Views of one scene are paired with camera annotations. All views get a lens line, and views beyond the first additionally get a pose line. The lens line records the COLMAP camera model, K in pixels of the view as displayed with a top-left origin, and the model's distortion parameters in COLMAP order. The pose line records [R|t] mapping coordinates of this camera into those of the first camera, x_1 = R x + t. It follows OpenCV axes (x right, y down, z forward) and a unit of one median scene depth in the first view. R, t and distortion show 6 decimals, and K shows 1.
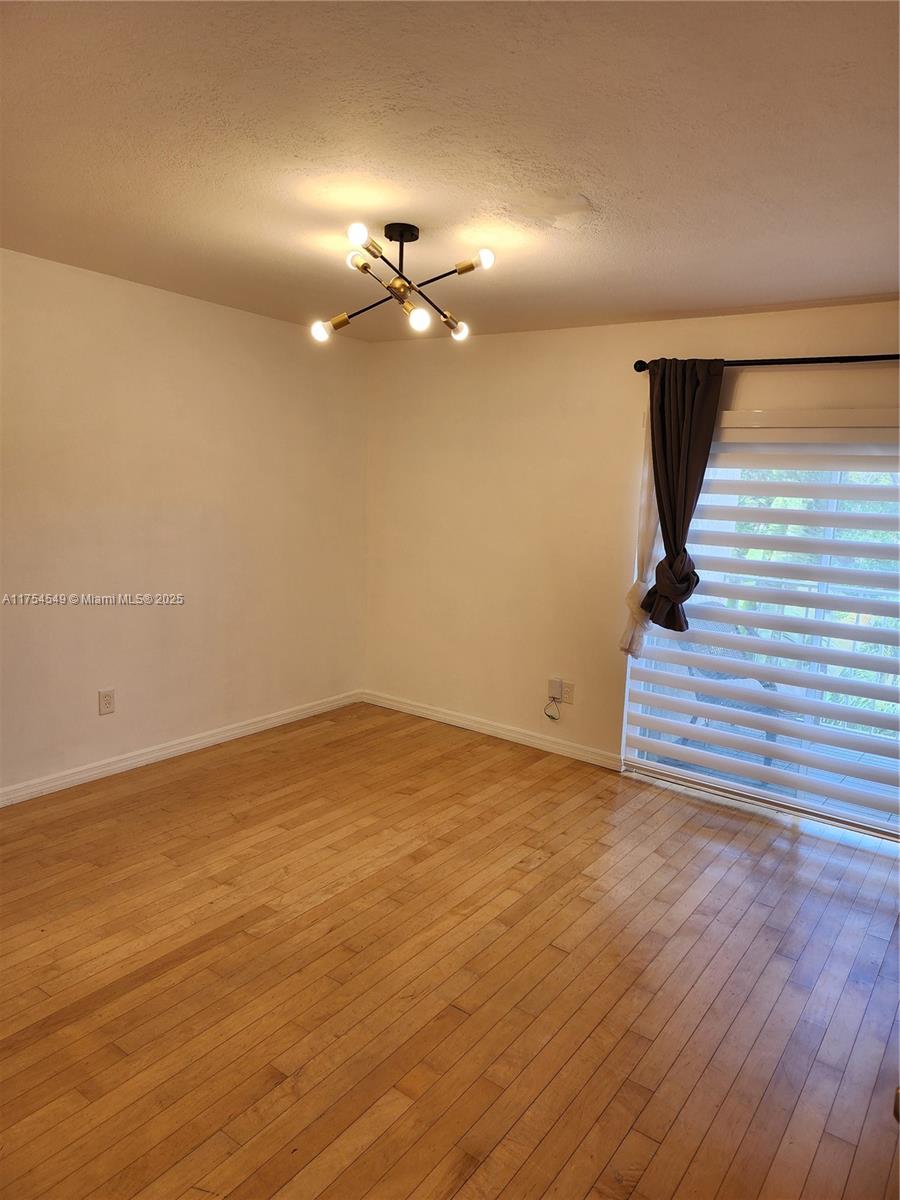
lens RADIAL K [[799.9, 0, 461.2], [0, 799.9, 625.8], [0, 0, 1]] dist [0.073761, -0.063953]
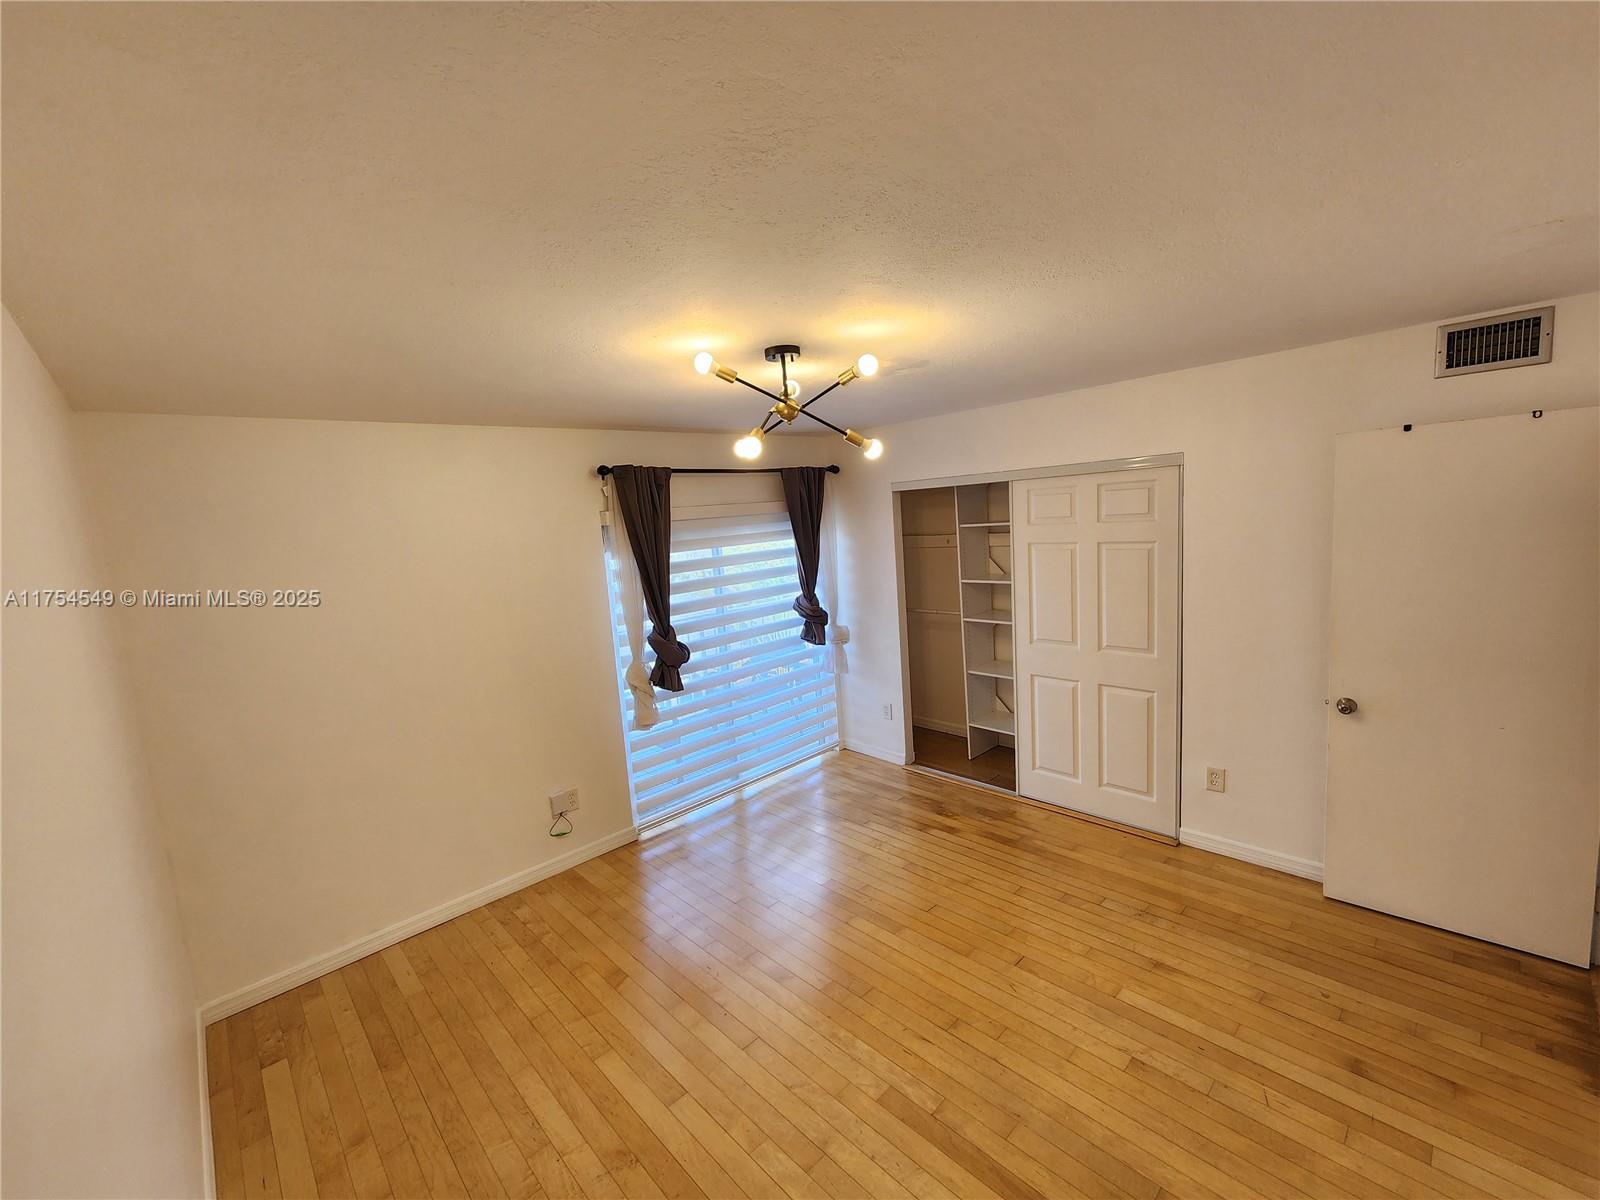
lens RADIAL K [[665.8, 0, 801.3], [0, 665.8, 597.7], [0, 0, 1]] dist [-0.004078, -0.000588]
pose [[0.187149, -0.188293, 0.964117, -0.634304], [0.267244, 0.954199, 0.134480, -0.212810], [-0.945281, 0.232487, 0.228897, 0.597221]]
